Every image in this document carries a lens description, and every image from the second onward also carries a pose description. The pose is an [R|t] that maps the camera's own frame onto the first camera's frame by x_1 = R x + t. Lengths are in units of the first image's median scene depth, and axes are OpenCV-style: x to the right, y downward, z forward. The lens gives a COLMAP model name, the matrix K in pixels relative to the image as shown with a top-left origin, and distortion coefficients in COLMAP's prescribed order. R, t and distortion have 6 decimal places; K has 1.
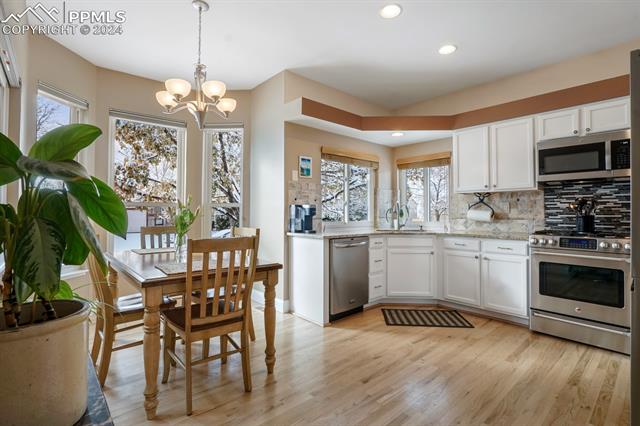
lens RADIAL K [[310.7, 0, 320.0], [0, 310.7, 206.2], [0, 0, 1]] dist [-0.024832, 0.007358]
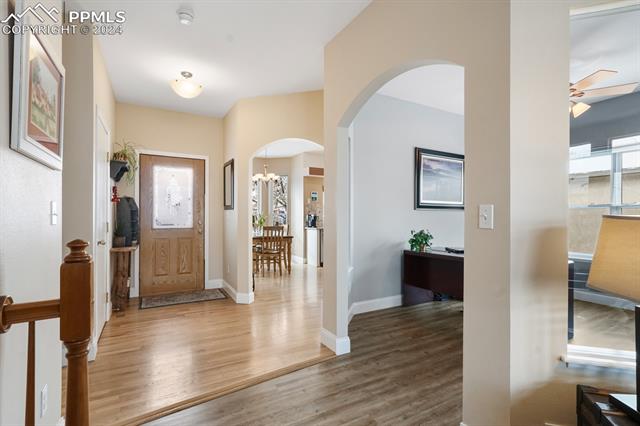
lens RADIAL K [[310.7, 0, 316.6], [0, 310.7, 211.5], [0, 0, 1]] dist [-0.024832, 0.007358]
pose [[0.974899, -0.008831, -0.222474, 0.470689], [0.010227, 0.999935, 0.005125, -0.037837], [0.222415, -0.007271, 0.974925, -1.136014]]
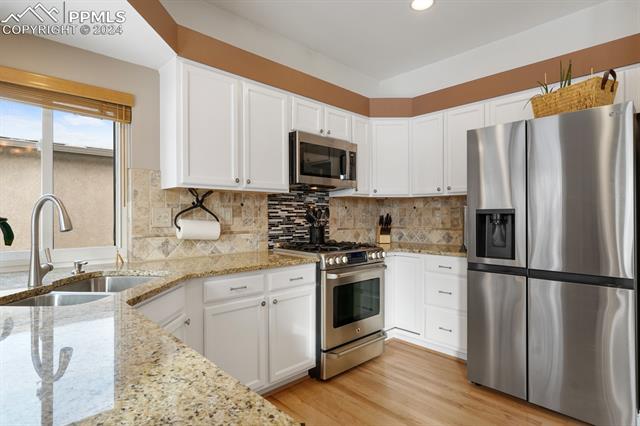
lens RADIAL K [[343.3, 0, 320.2], [0, 343.3, 215.9], [0, 0, 1]] dist [-0.016192, -0.000438]
pose [[-0.035507, -0.005181, 0.999356, -0.128025], [-0.021333, 0.999763, 0.004425, -0.002624], [-0.999142, -0.021163, -0.035609, 0.889118]]
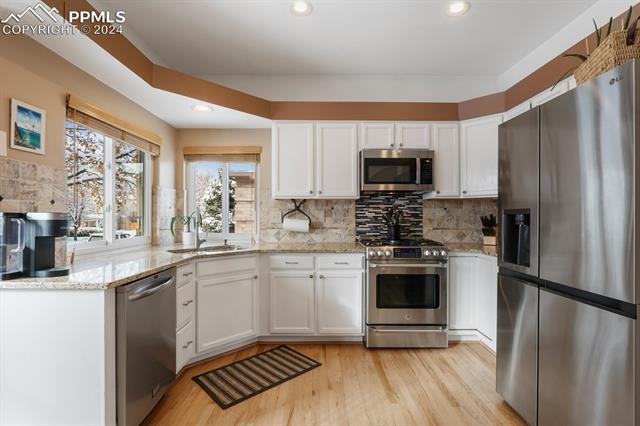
lens RADIAL K [[310.7, 0, 318.2], [0, 310.7, 213.2], [0, 0, 1]] dist [-0.024832, 0.007358]
pose [[0.658747, 0.003514, 0.752356, -0.110231], [-0.014746, 0.999857, 0.008241, -0.012944], [-0.752220, -0.016523, 0.658705, 0.419167]]
